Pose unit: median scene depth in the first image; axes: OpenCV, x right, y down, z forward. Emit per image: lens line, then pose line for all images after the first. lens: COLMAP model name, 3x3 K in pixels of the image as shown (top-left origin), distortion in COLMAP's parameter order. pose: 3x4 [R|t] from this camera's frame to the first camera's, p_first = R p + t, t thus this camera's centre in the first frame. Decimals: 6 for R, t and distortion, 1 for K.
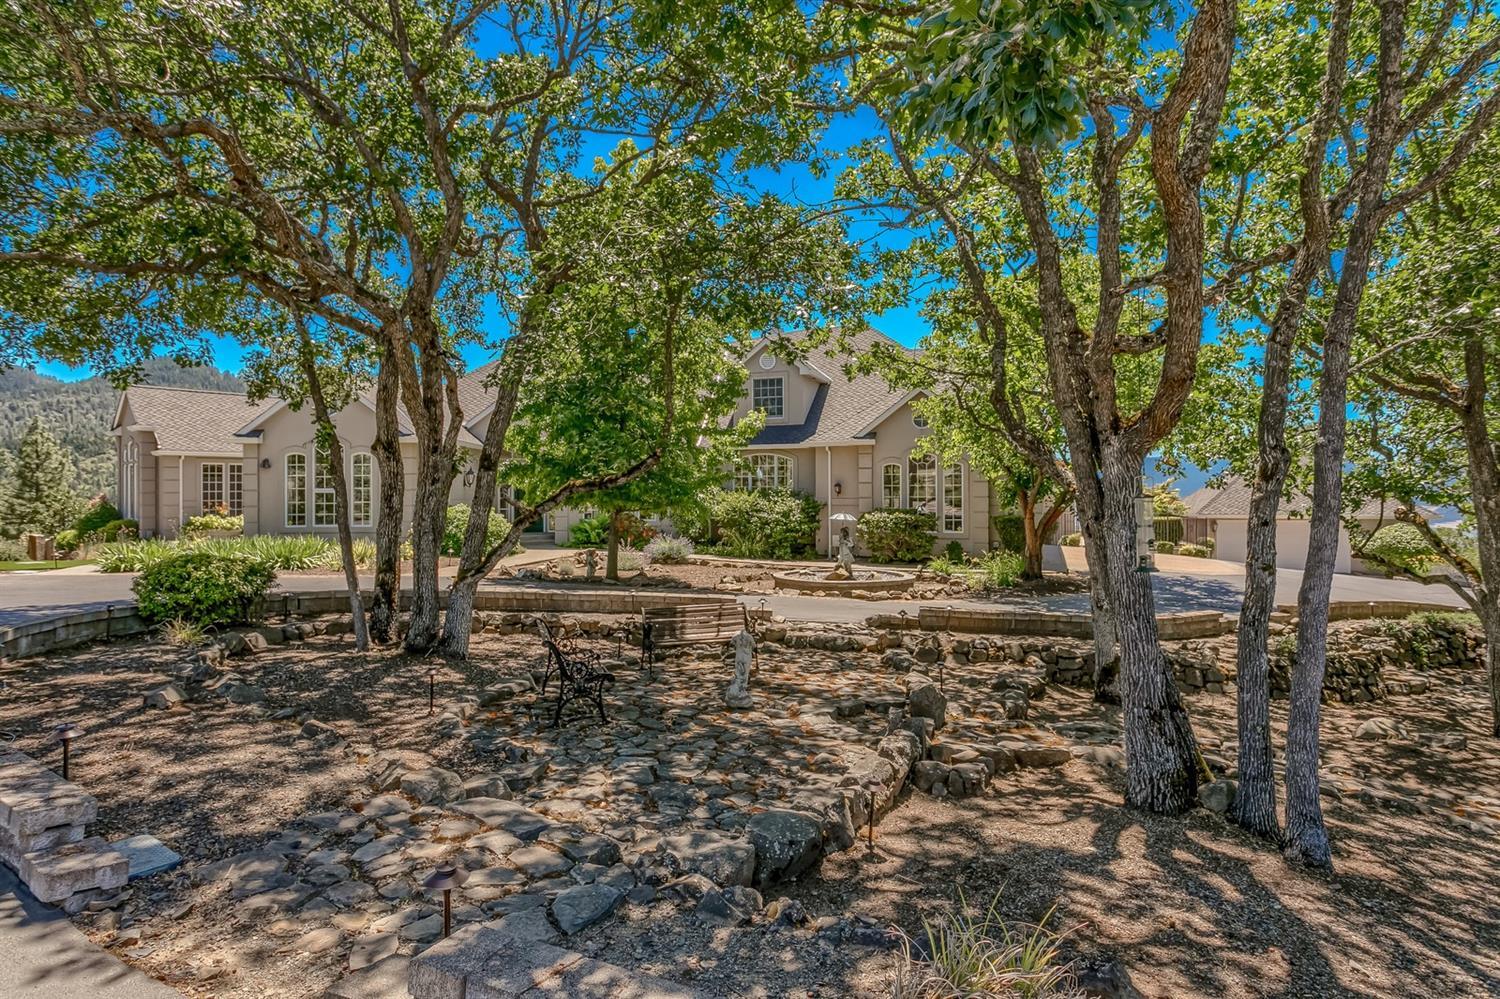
lens RADIAL K [[856.8, 0, 750.0], [0, 856.8, 499.5], [0, 0, 1]] dist [-0.001139, -0.000834]
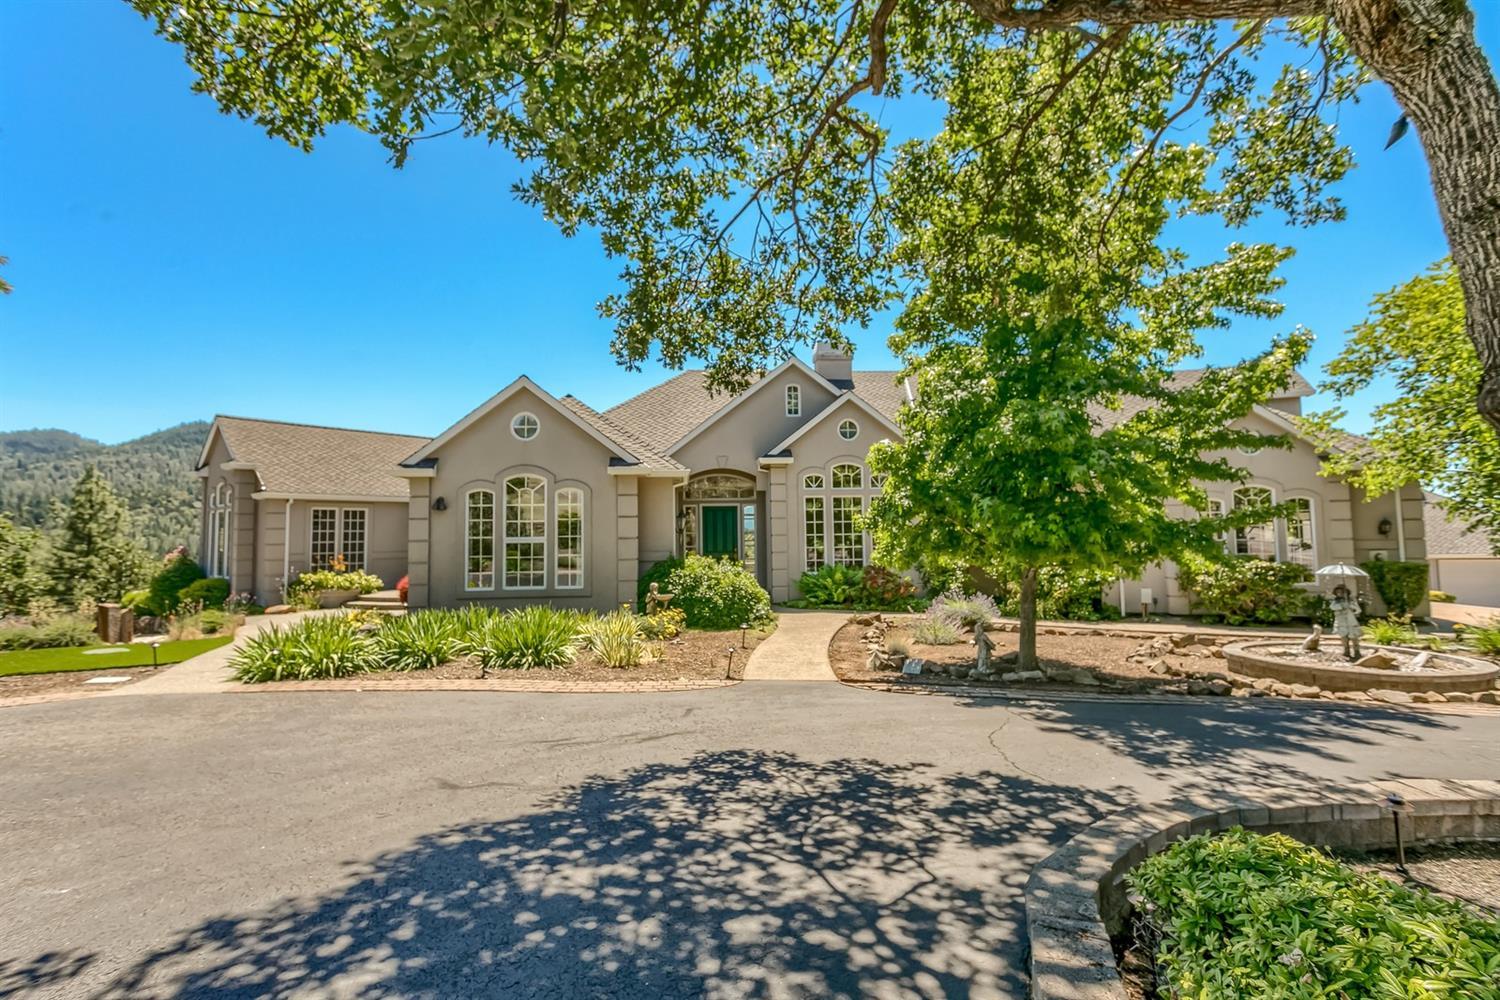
lens RADIAL K [[736.0, 0, 750.0], [0, 736.0, 500.0], [0, 0, 1]] dist [0.000431, 0.000122]
pose [[0.998888, -0.008727, 0.046330, -0.238714], [0.011378, 0.998295, -0.057254, -0.004575], [-0.045751, 0.057718, 0.997284, 0.259032]]
